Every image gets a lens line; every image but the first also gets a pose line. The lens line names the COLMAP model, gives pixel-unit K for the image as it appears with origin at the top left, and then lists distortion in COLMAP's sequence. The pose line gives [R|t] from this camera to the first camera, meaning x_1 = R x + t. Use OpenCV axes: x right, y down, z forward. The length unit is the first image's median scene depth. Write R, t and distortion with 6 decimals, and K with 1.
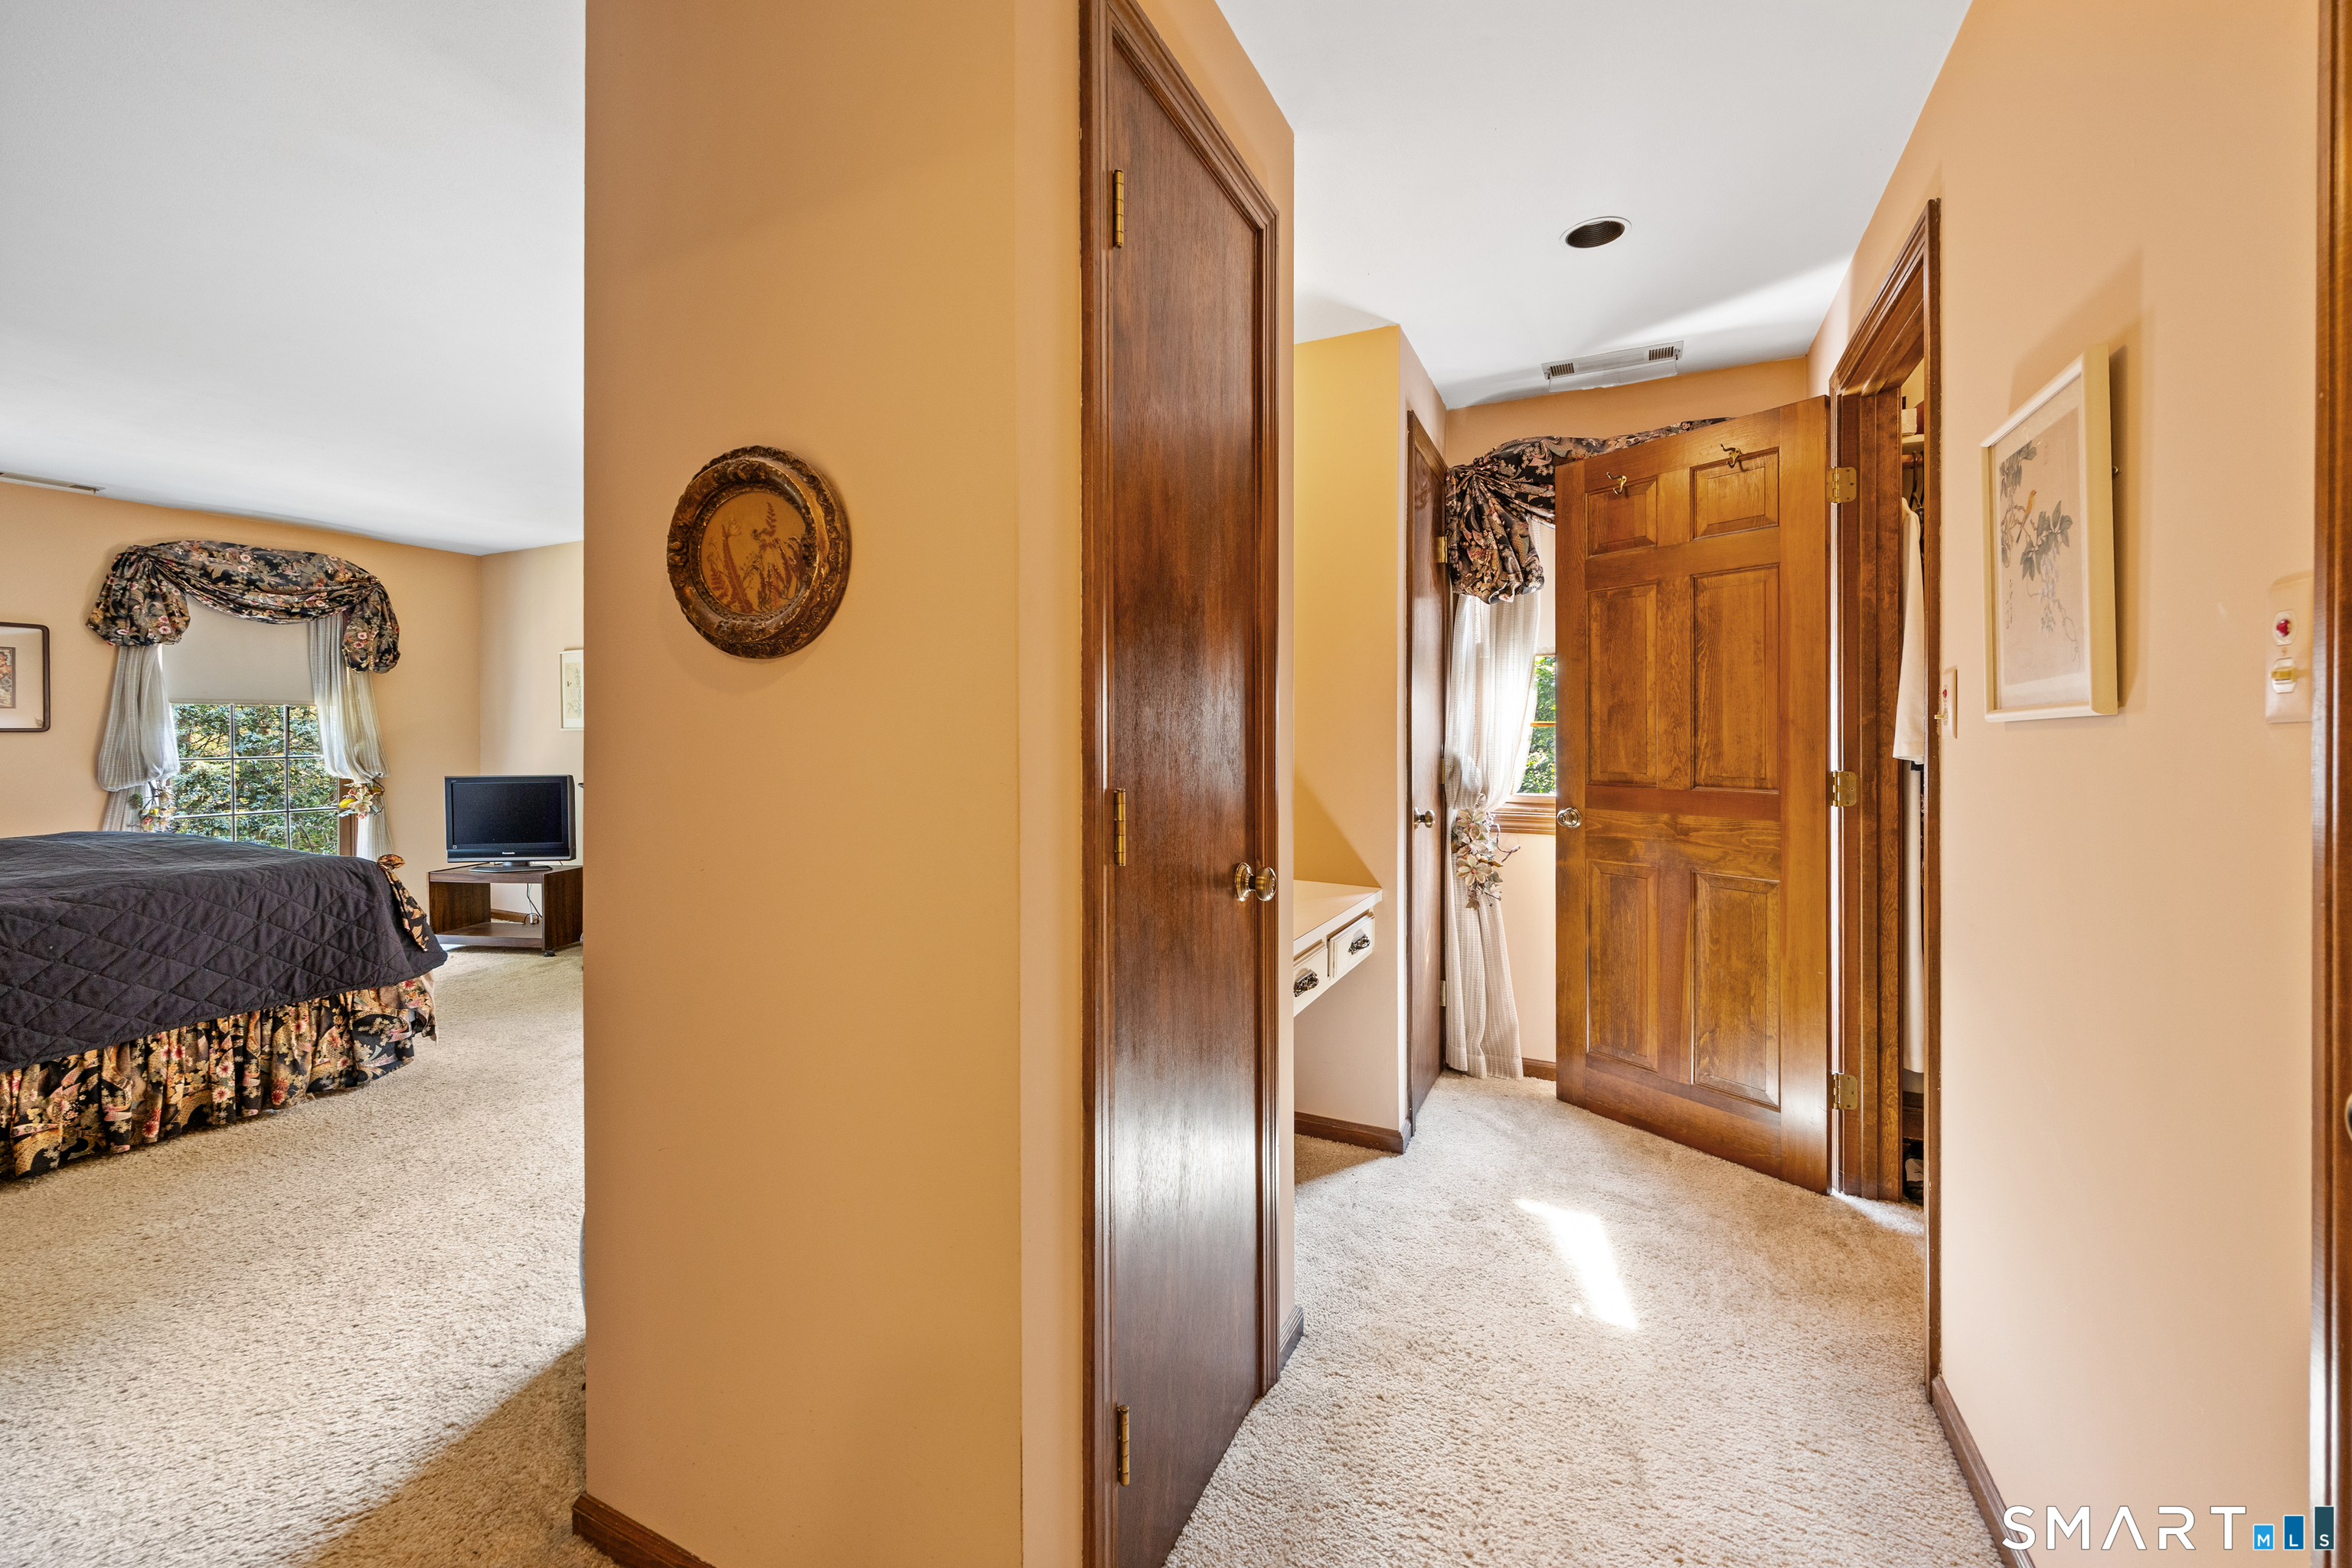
lens RADIAL K [[946.9, 0, 1183.7], [0, 946.9, 723.5], [0, 0, 1]] dist [-0.000815, -0.000410]
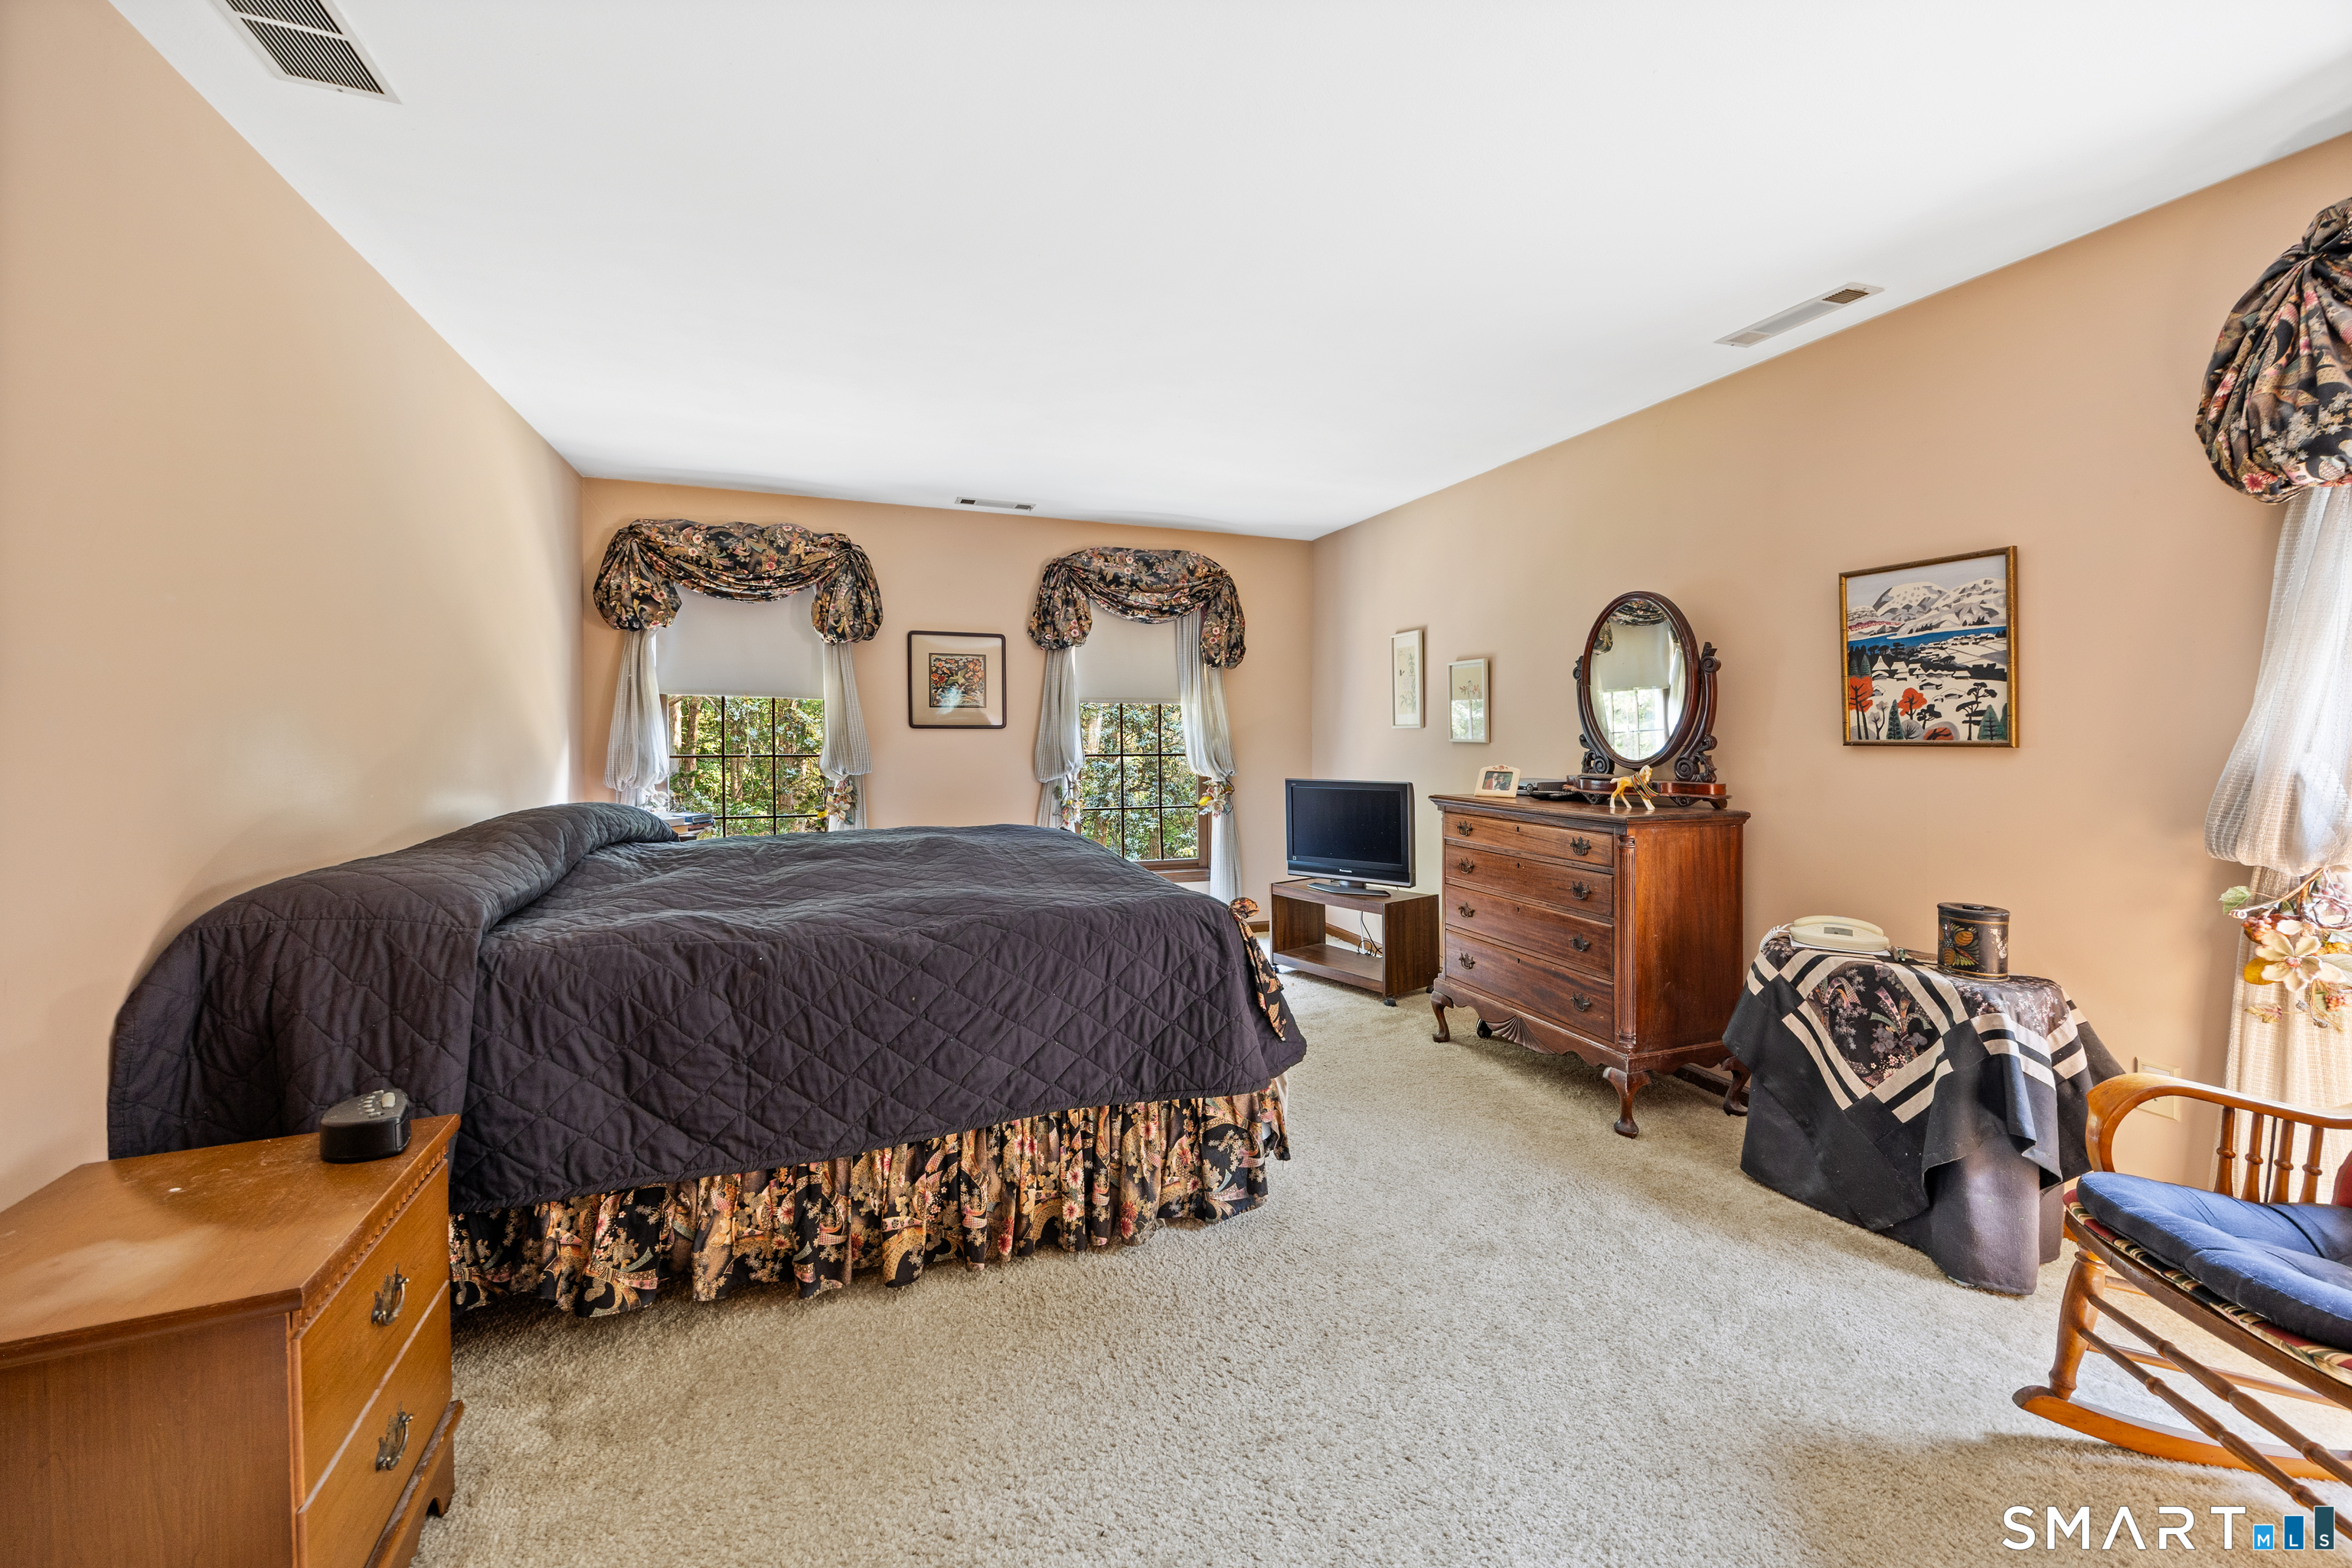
lens RADIAL K [[913.6, 0, 1171.9], [0, 913.6, 758.1], [0, 0, 1]] dist [0.000572, 0.000200]
pose [[0.721188, 0.021994, -0.692391, -0.449158], [0.003262, 0.999377, 0.035144, 0.009280], [0.692732, -0.027604, 0.720666, 0.522323]]
